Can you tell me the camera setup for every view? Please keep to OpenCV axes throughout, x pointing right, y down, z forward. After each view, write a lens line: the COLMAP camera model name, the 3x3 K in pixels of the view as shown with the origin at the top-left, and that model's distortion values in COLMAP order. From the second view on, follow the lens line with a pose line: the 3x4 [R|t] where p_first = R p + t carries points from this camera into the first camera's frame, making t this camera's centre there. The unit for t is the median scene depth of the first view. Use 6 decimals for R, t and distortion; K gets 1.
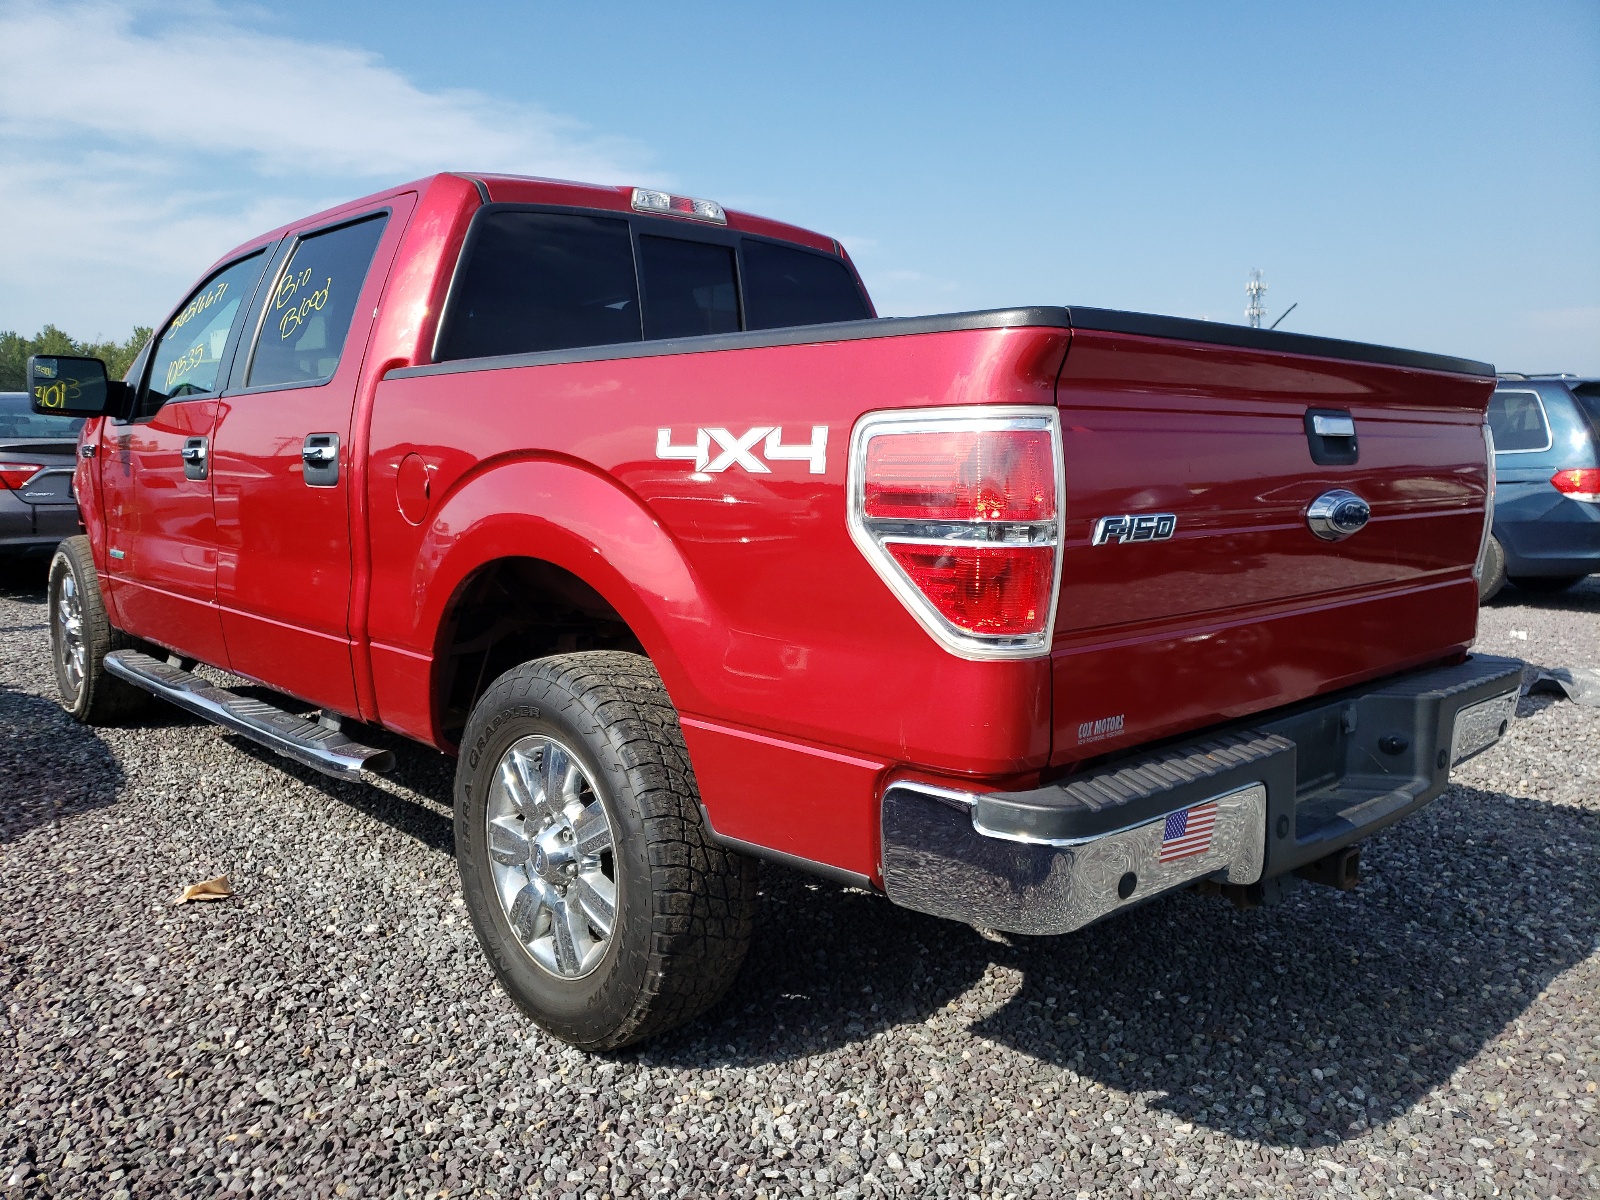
lens RADIAL K [[1256.7, 0, 800.0], [0, 1256.7, 600.0], [0, 0, 1]] dist [-0.001659, -0.000641]
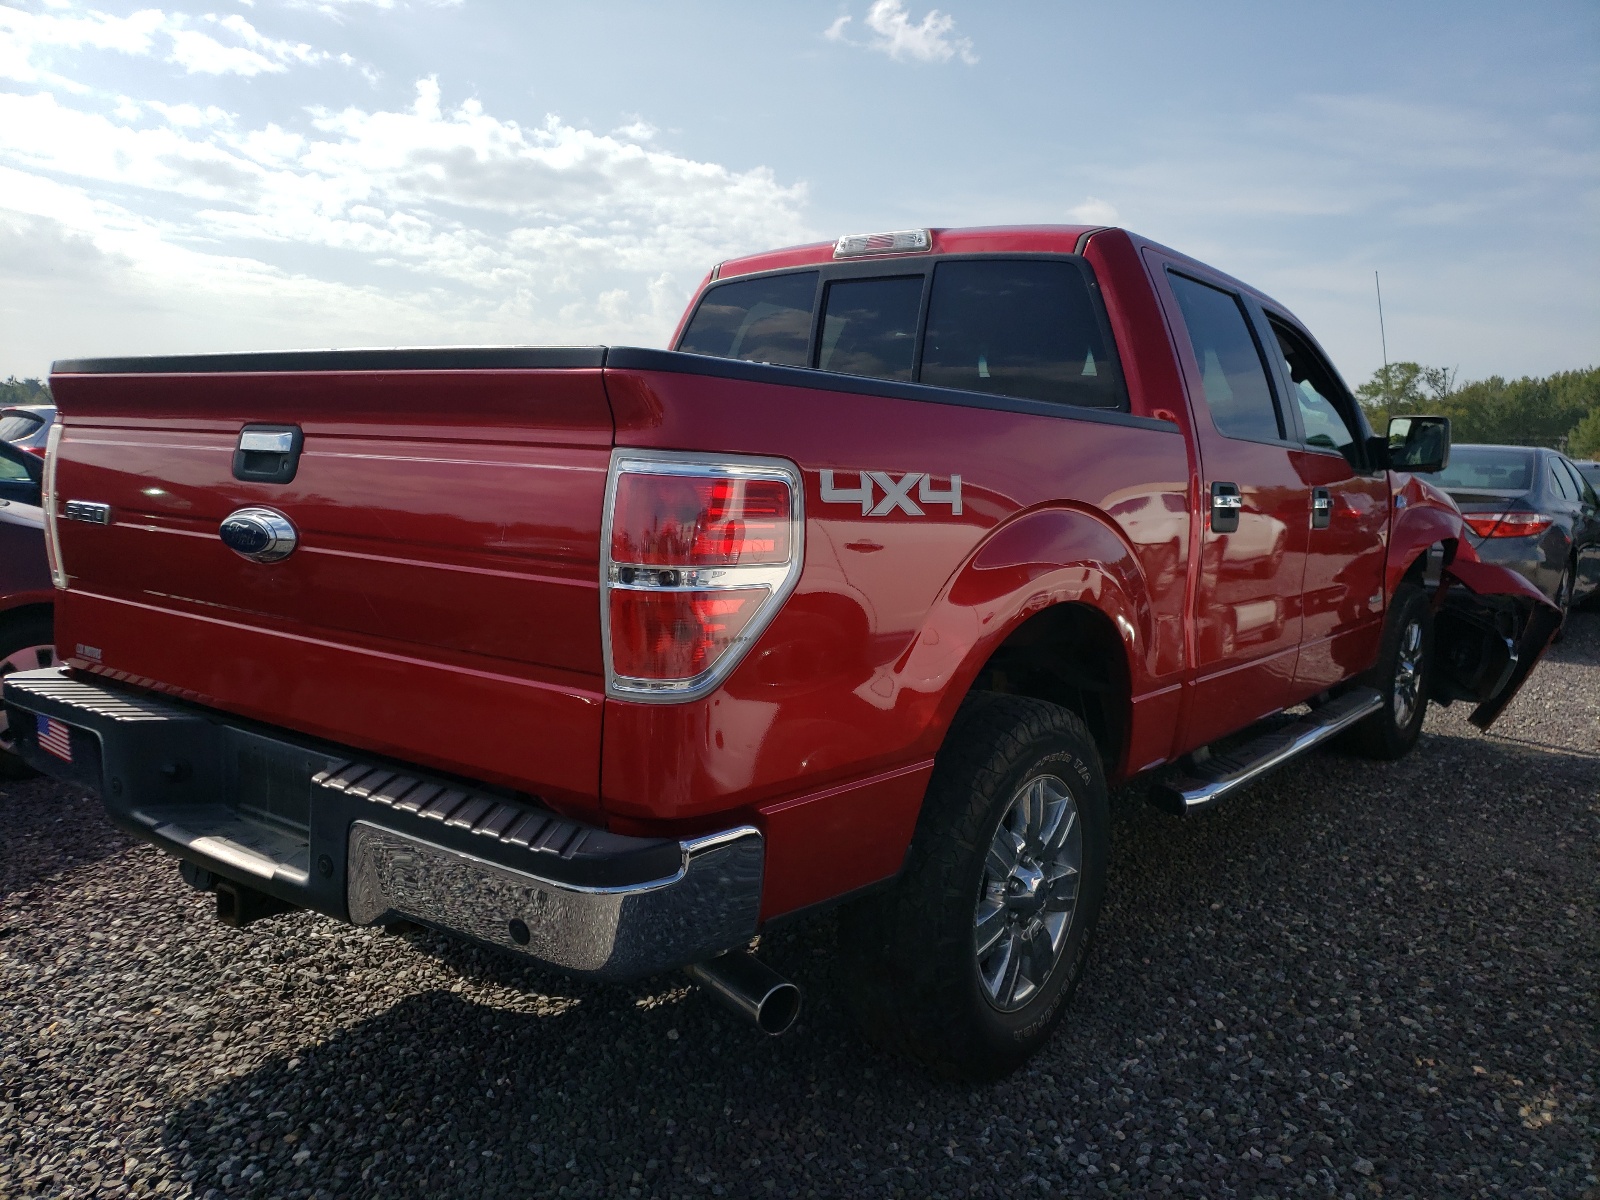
lens RADIAL K [[1256.7, 0, 800.0], [0, 1256.7, 600.0], [0, 0, 1]] dist [-0.001659, -0.000641]
pose [[0.173708, 0.100514, -0.979654, 0.997207], [-0.168780, 0.983098, 0.070940, -0.106307], [0.970226, 0.153023, 0.187737, 0.839919]]
